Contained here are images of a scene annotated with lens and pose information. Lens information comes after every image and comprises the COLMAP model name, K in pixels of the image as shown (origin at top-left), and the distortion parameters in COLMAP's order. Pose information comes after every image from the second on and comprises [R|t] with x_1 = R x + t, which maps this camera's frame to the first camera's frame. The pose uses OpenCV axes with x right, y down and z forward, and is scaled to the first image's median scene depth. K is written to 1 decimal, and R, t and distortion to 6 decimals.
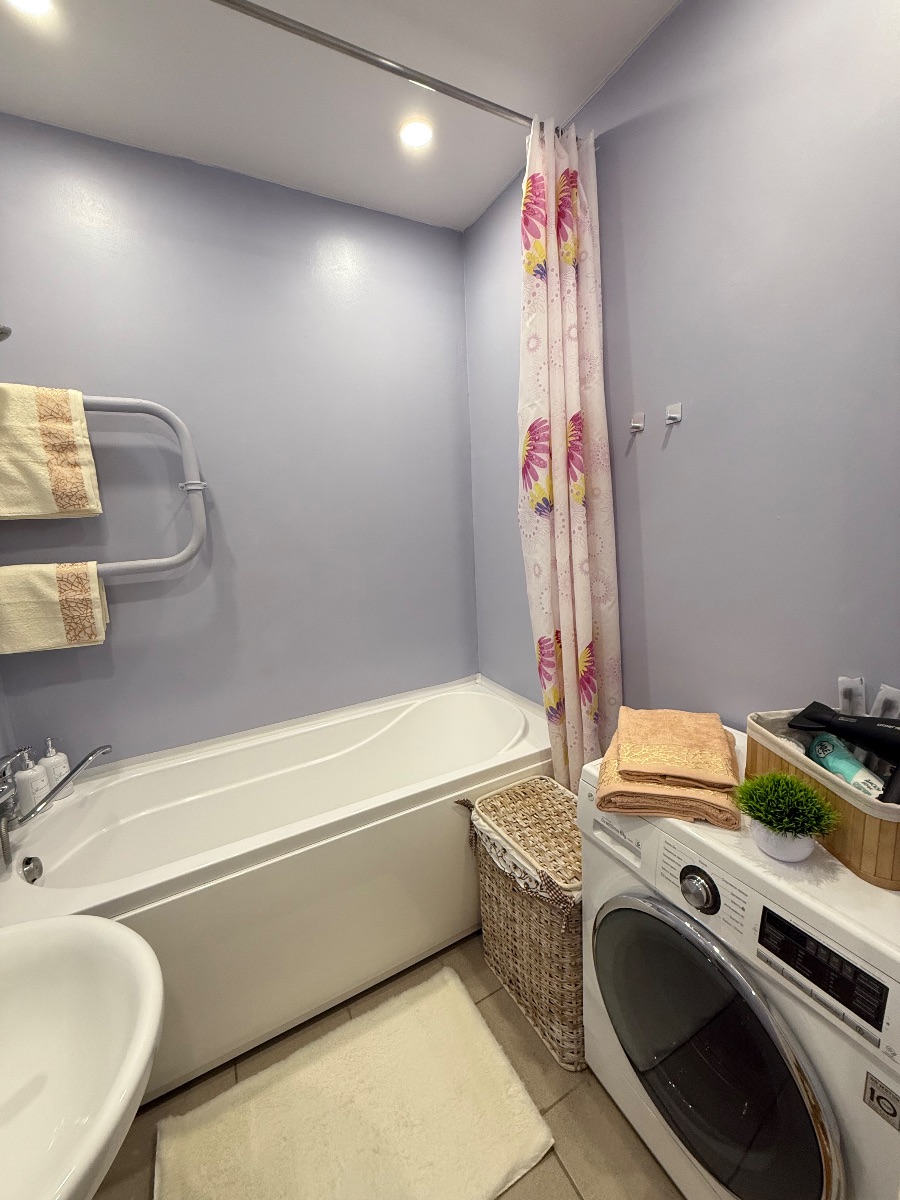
lens RADIAL K [[479.8, 0, 445.0], [0, 479.8, 594.8], [0, 0, 1]] dist [-0.009297, -0.000265]
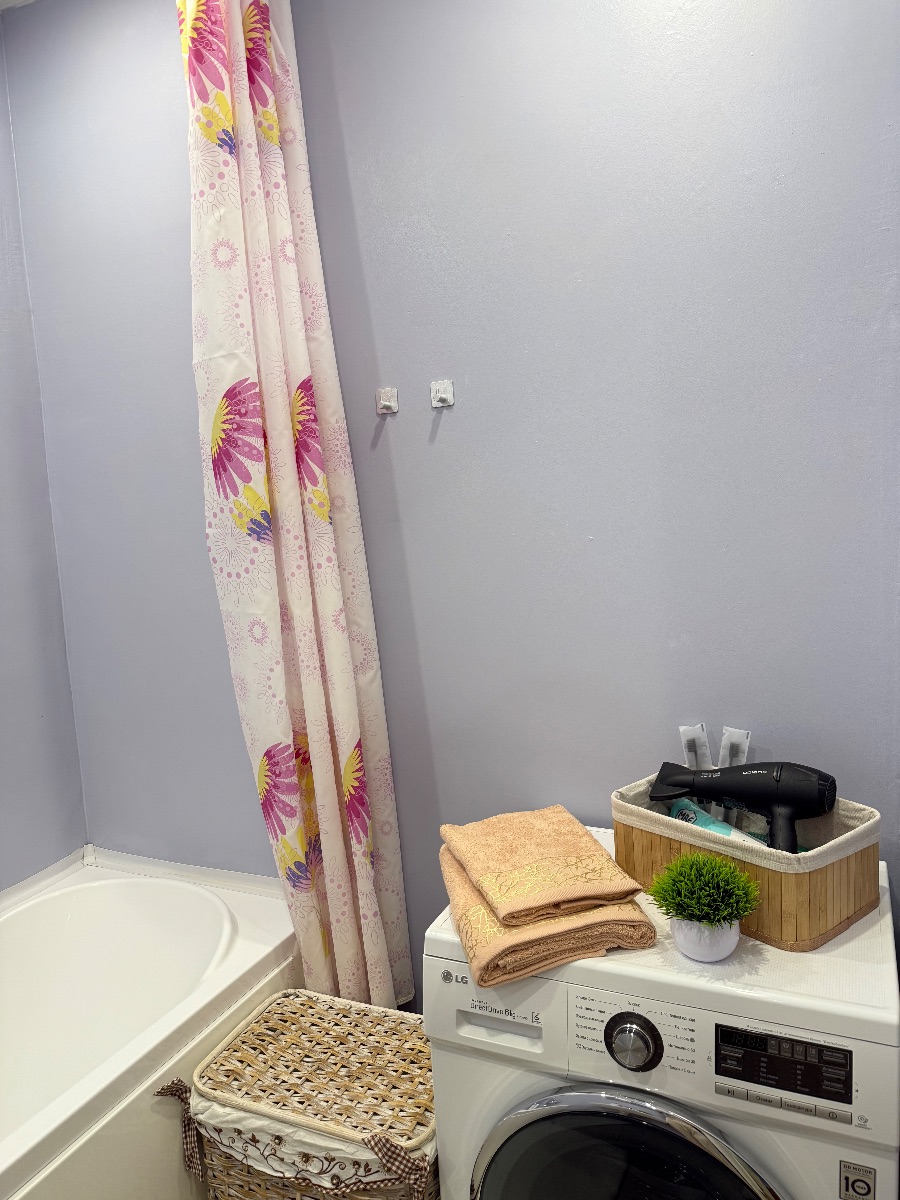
lens RADIAL K [[840.8, 0, 452.1], [0, 840.8, 598.6], [0, 0, 1]] dist [0.033241, -0.063771]
pose [[0.790764, -0.061321, 0.609042, -0.408182], [0.112235, 0.992627, -0.045781, -0.030385], [-0.601744, 0.104557, 0.791815, 0.061652]]
